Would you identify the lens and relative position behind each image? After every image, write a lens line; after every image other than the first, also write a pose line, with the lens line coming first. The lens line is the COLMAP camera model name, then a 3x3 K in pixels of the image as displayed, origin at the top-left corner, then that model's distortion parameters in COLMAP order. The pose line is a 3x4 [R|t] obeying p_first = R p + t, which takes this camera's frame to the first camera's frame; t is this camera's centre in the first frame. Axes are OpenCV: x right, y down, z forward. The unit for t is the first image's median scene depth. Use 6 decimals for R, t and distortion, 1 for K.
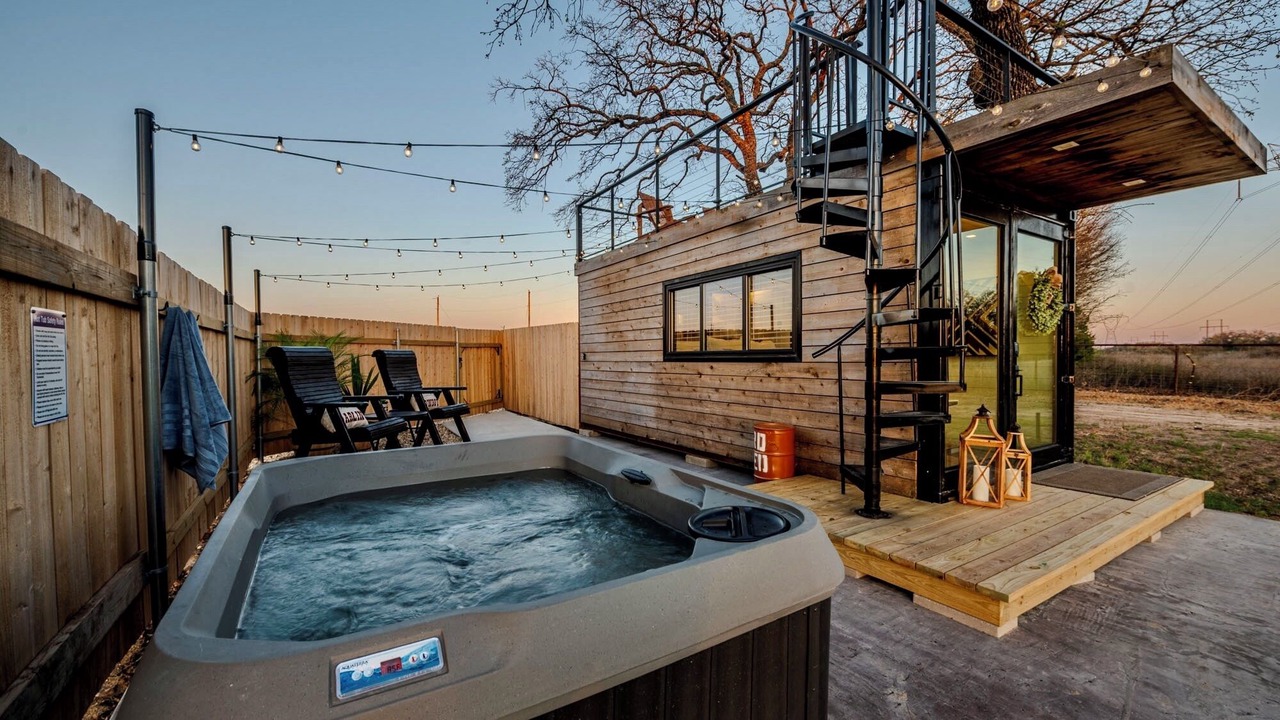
lens RADIAL K [[467.5, 0, 640.7], [0, 467.5, 363.6], [0, 0, 1]] dist [-0.000430, 0.000149]
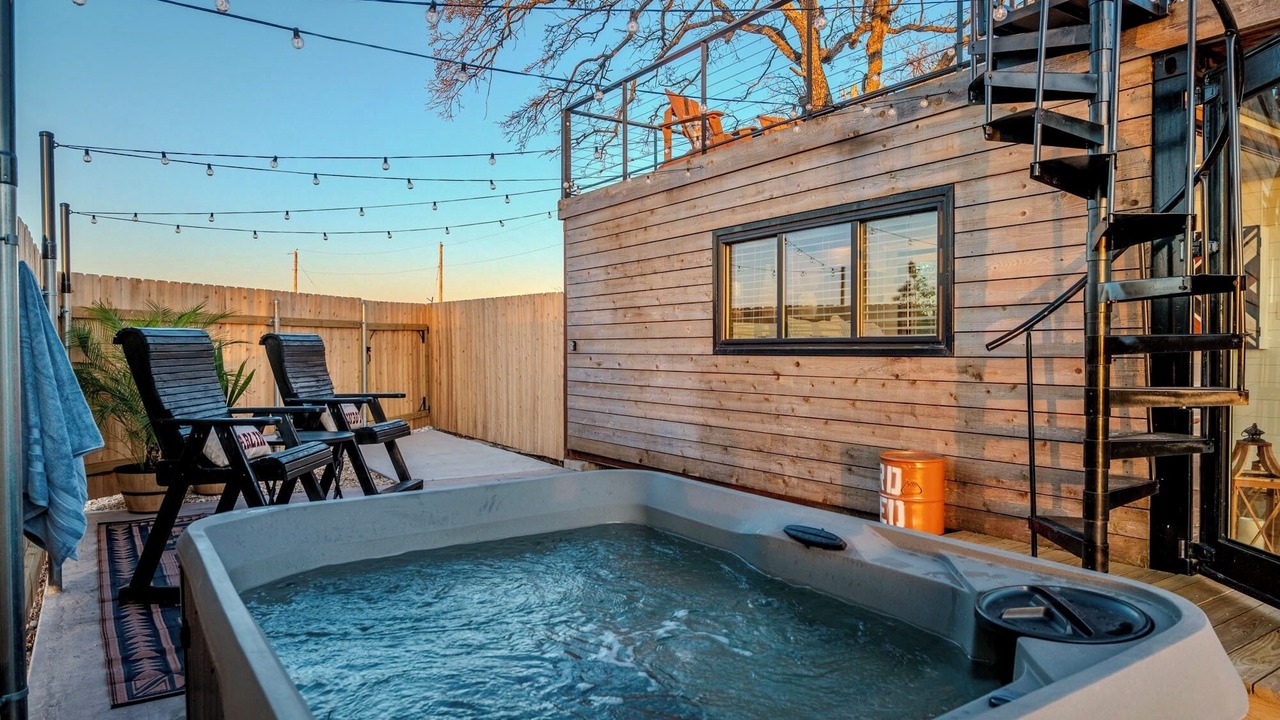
lens RADIAL K [[724.1, 0, 641.1], [0, 724.1, 354.1], [0, 0, 1]] dist [0.003214, -0.002281]
pose [[0.999351, 0.005316, 0.035621, -0.101222], [-0.005151, 0.999976, -0.004708, 0.000141], [-0.035645, 0.004522, 0.999354, 0.011445]]
